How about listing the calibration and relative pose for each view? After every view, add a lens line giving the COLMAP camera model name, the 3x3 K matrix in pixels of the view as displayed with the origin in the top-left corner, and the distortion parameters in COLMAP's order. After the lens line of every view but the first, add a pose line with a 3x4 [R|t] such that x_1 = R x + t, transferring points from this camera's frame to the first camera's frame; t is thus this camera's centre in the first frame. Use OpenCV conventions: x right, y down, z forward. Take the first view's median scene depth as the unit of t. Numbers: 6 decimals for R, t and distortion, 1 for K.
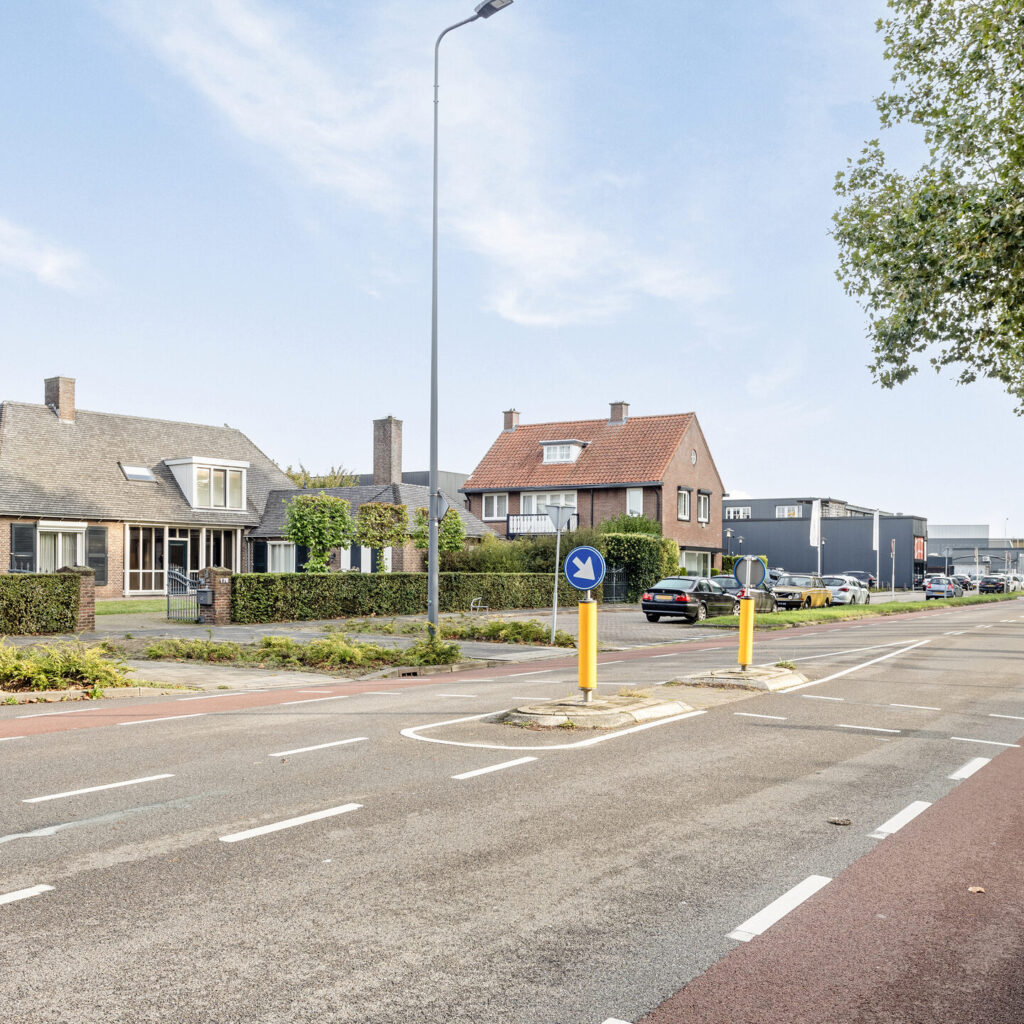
lens RADIAL K [[979.2, 0, 512.0], [0, 979.2, 512.0], [0, 0, 1]] dist [0.005675, 0.010703]
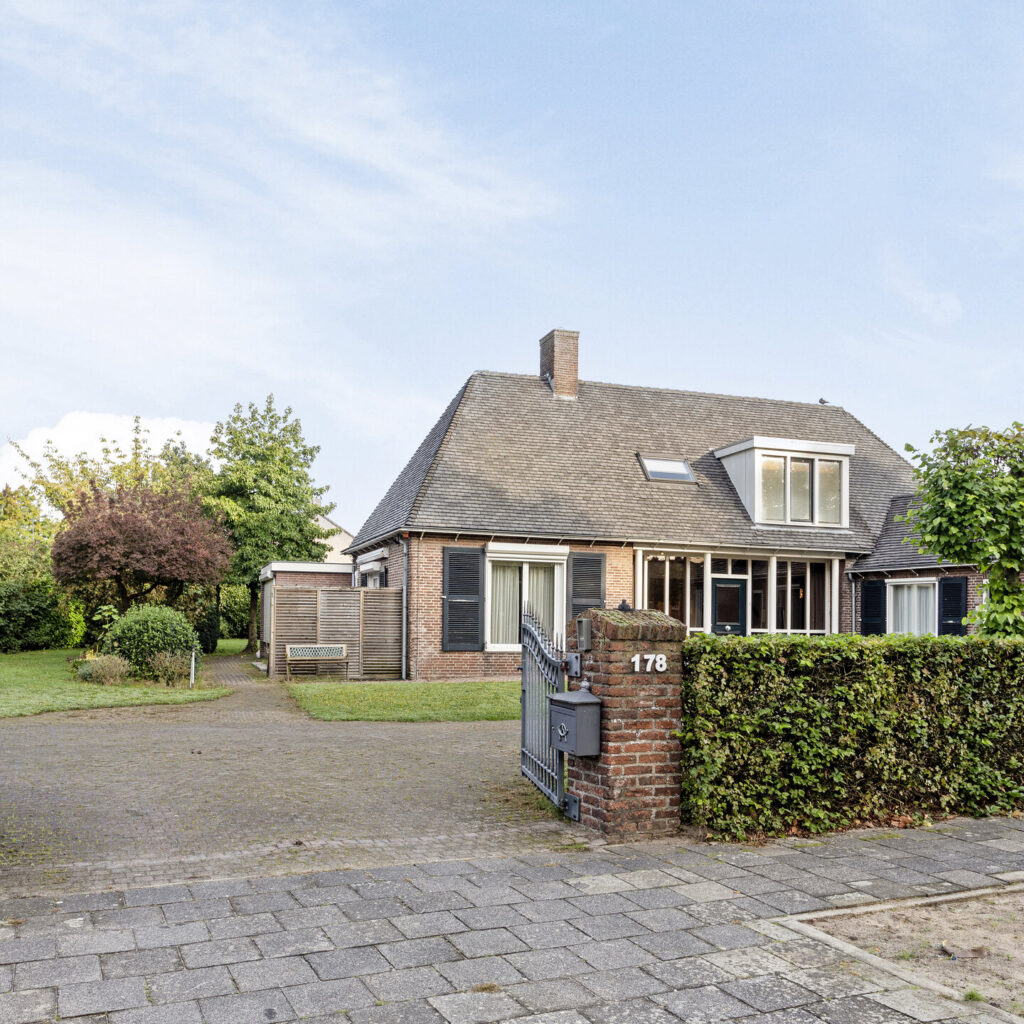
lens RADIAL K [[1021.4, 0, 512.4], [0, 1021.4, 617.0], [0, 0, 1]] dist [-0.001321, 0.004990]
pose [[0.818902, 0.005483, -0.573907, -0.093703], [0.020289, 0.999053, 0.038495, 0.025901], [0.573574, -0.043167, 0.818015, 0.418348]]
